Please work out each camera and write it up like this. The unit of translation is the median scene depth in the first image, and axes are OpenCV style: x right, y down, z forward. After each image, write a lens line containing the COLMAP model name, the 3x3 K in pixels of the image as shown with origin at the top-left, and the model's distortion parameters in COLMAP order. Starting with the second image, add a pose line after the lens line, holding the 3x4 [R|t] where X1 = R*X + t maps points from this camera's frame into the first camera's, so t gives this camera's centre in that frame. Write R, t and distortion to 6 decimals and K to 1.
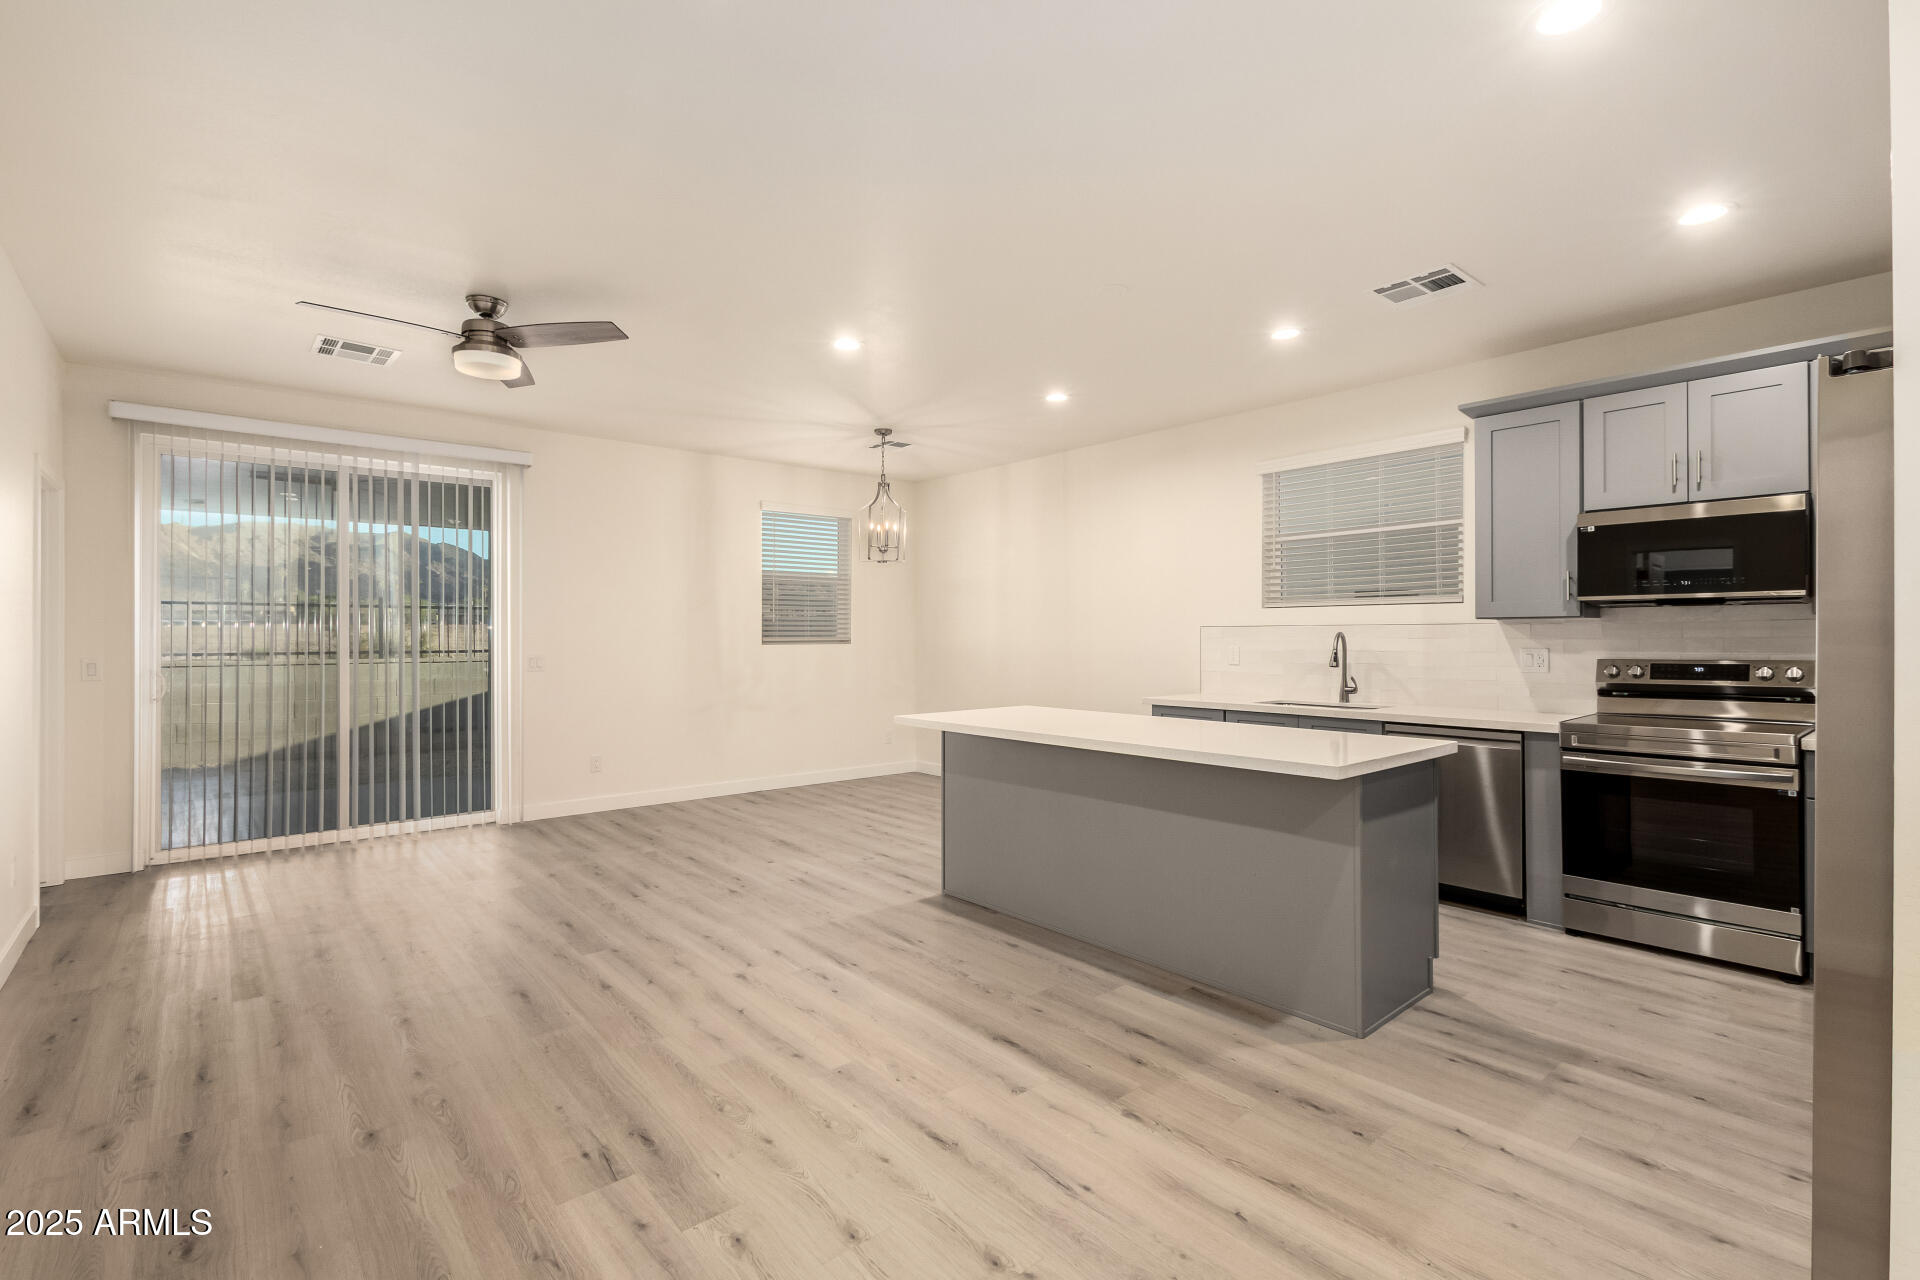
lens RADIAL K [[876.5, 0, 964.3], [0, 876.5, 639.0], [0, 0, 1]] dist [0.005072, -0.002547]
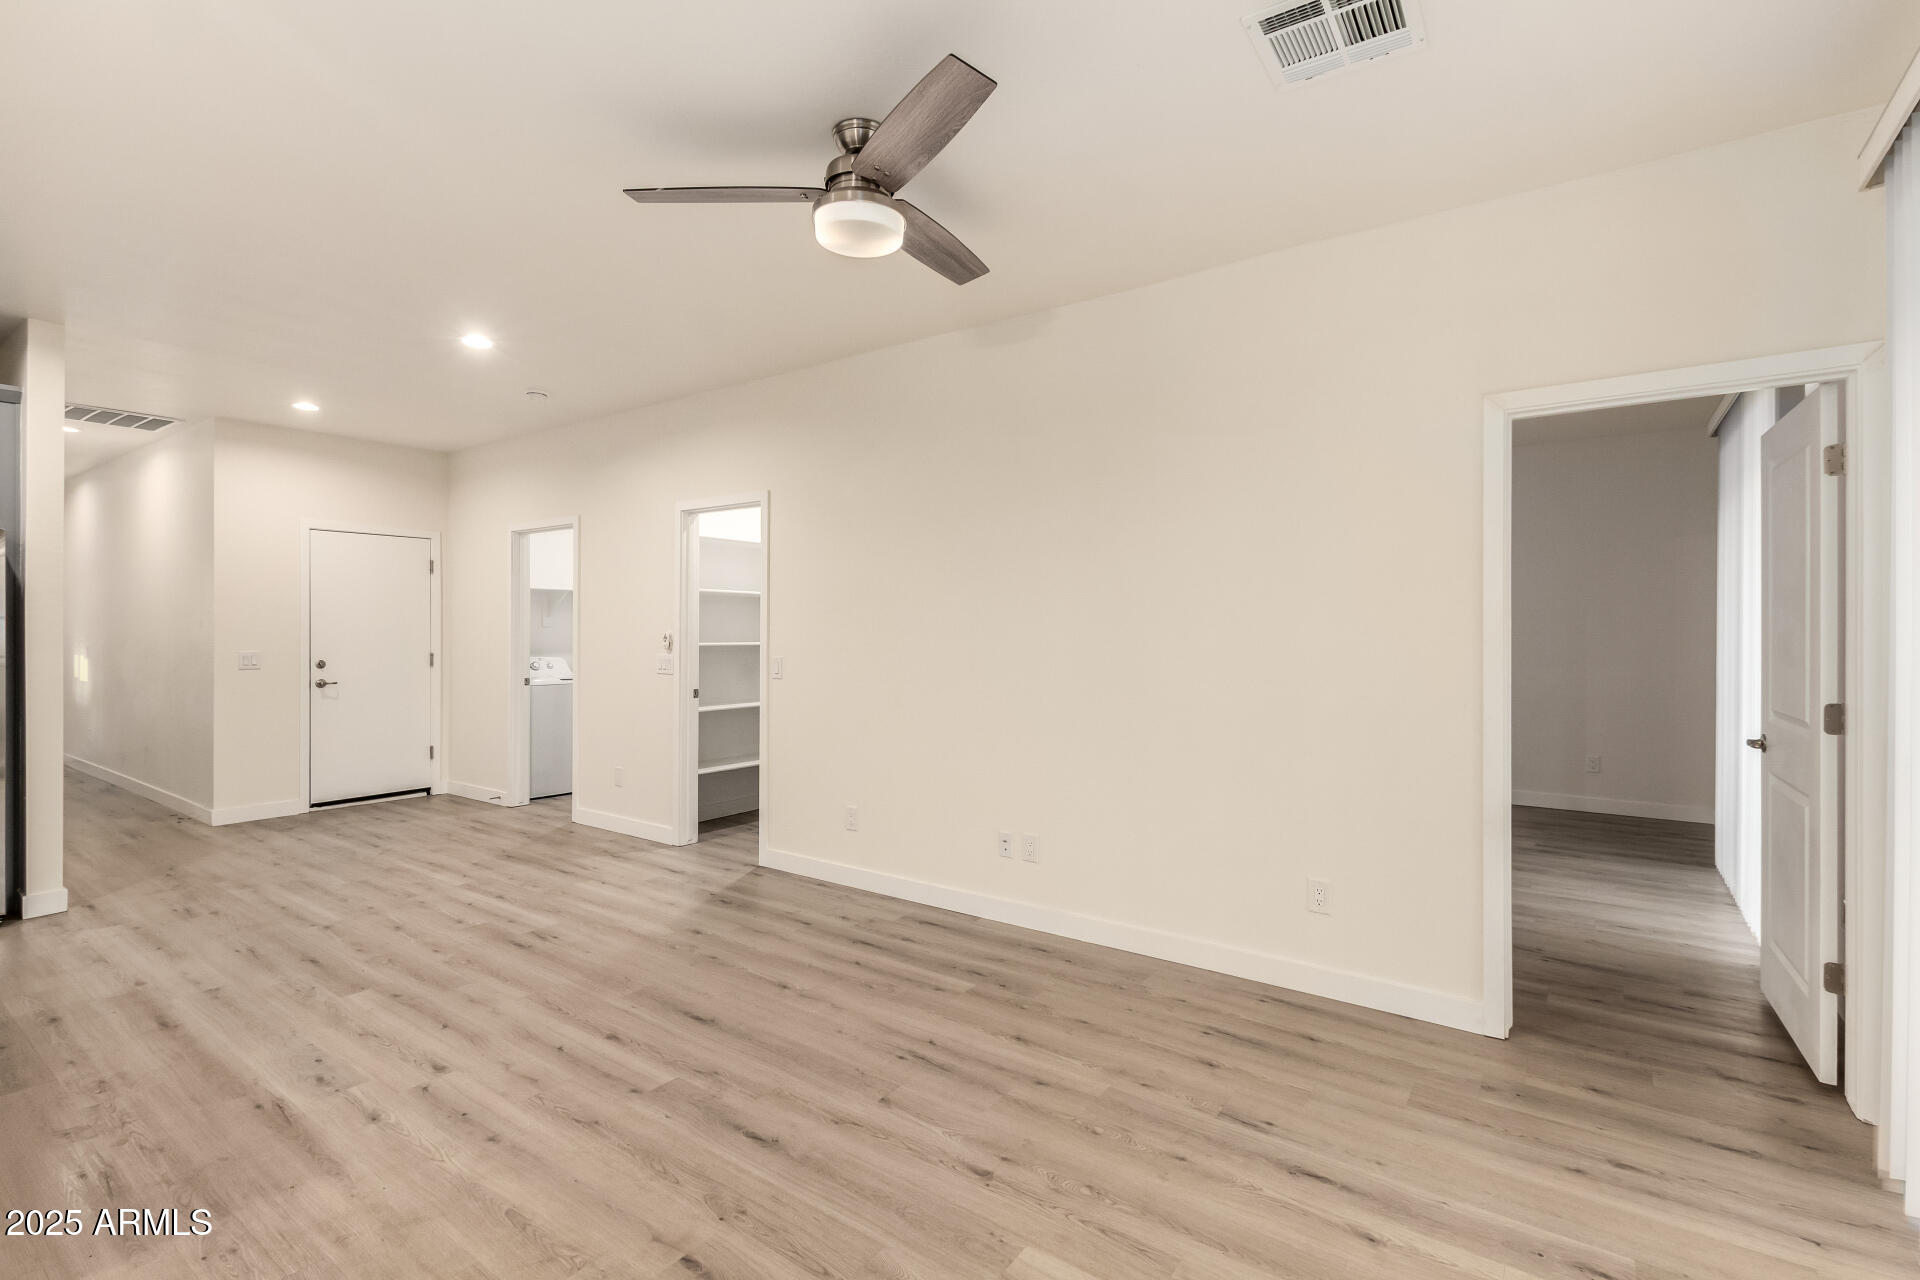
lens RADIAL K [[876.5, 0, 959.5], [0, 876.5, 631.1], [0, 0, 1]] dist [0.005072, -0.002547]
pose [[-0.971528, -0.001419, -0.236920, -0.473249], [-0.002838, 0.999980, 0.005649, -0.015141], [0.236907, 0.006161, -0.971513, 1.704795]]
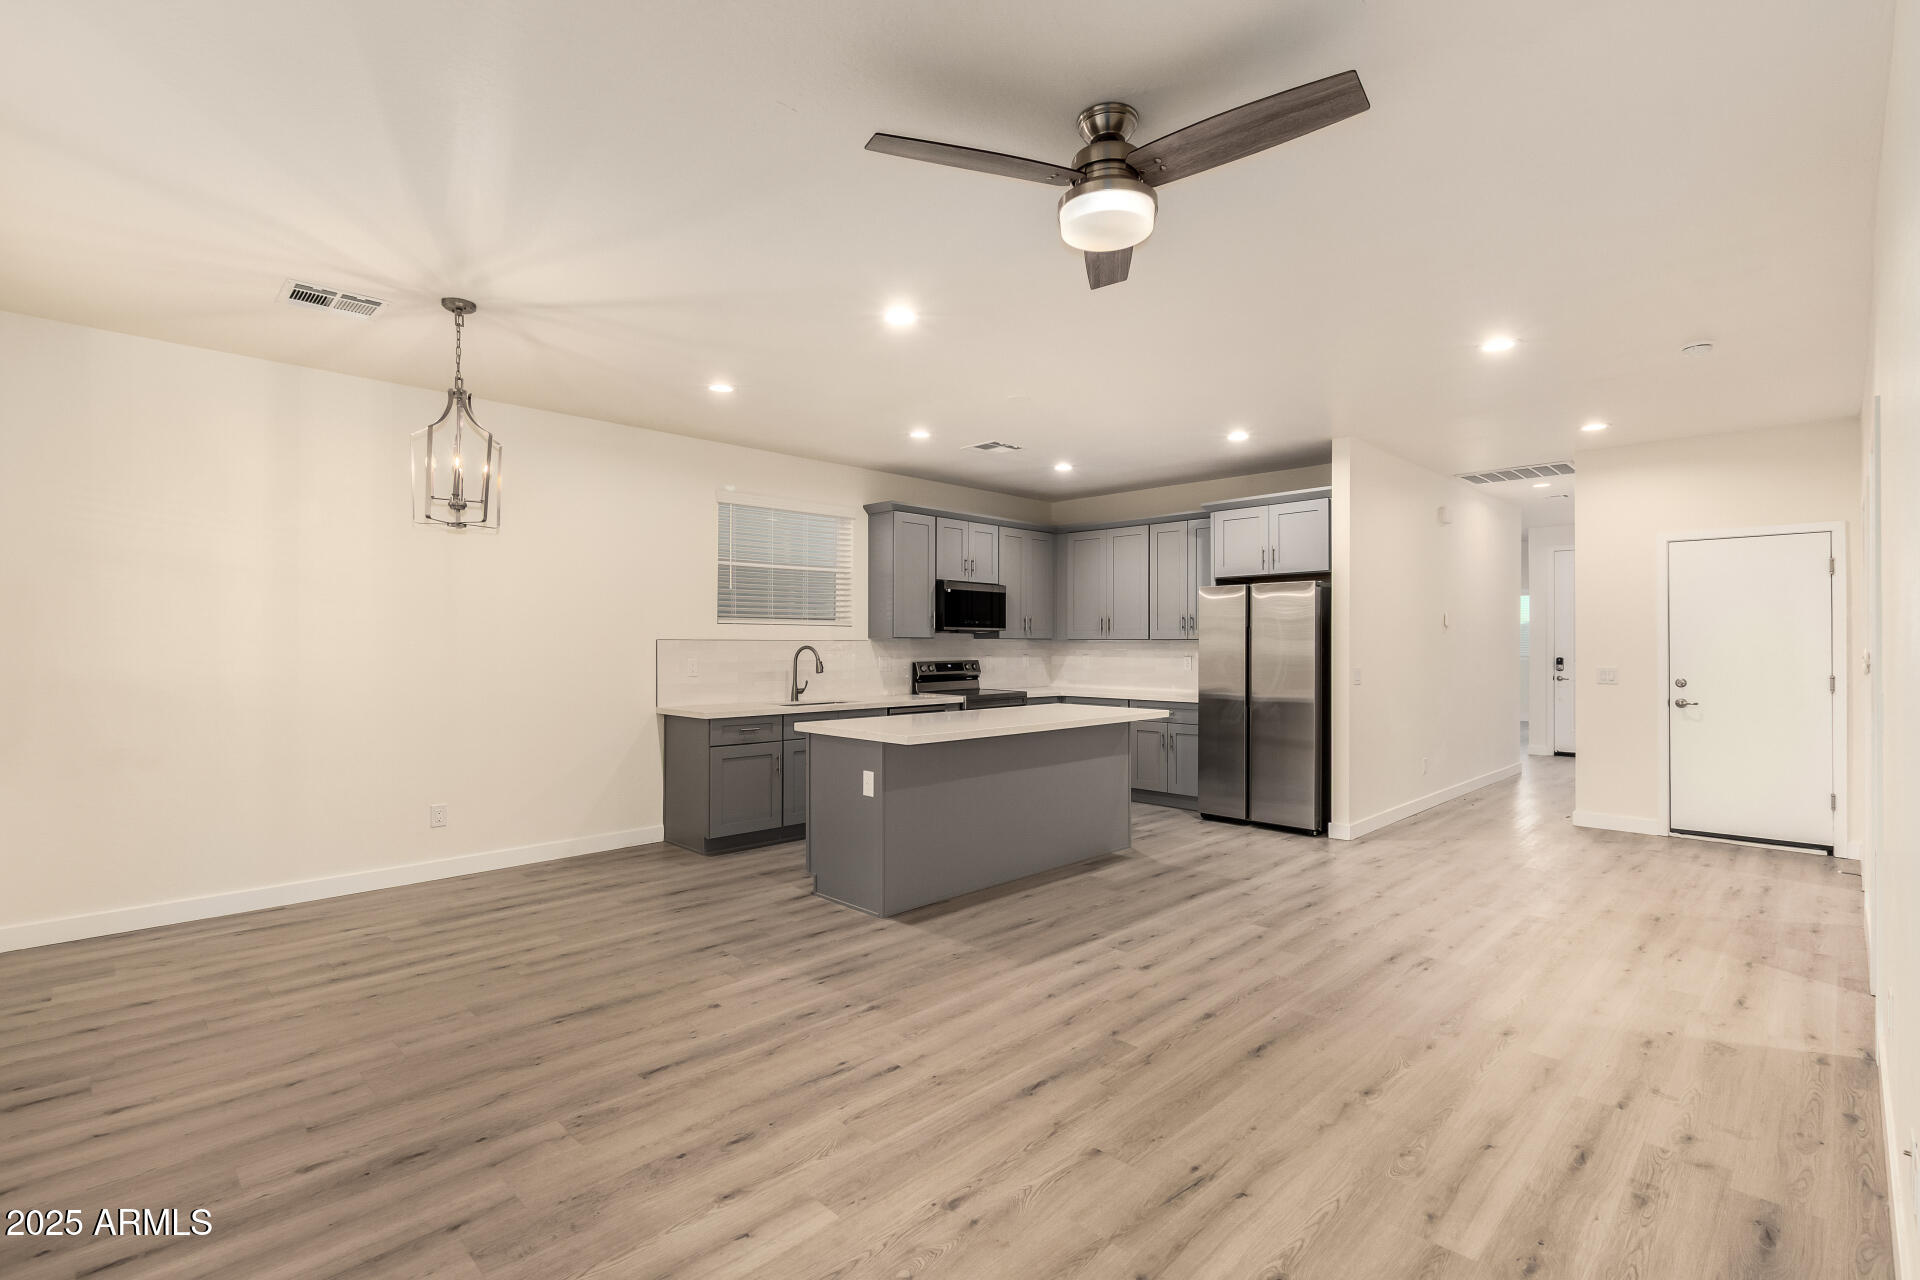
lens RADIAL K [[876.5, 0, 971.3], [0, 876.5, 642.7], [0, 0, 1]] dist [0.005072, -0.002547]
pose [[-0.080577, 0.003467, 0.996742, -1.190664], [0.002916, 0.999990, -0.003243, -0.010714], [-0.996744, 0.002645, -0.080587, 1.177947]]
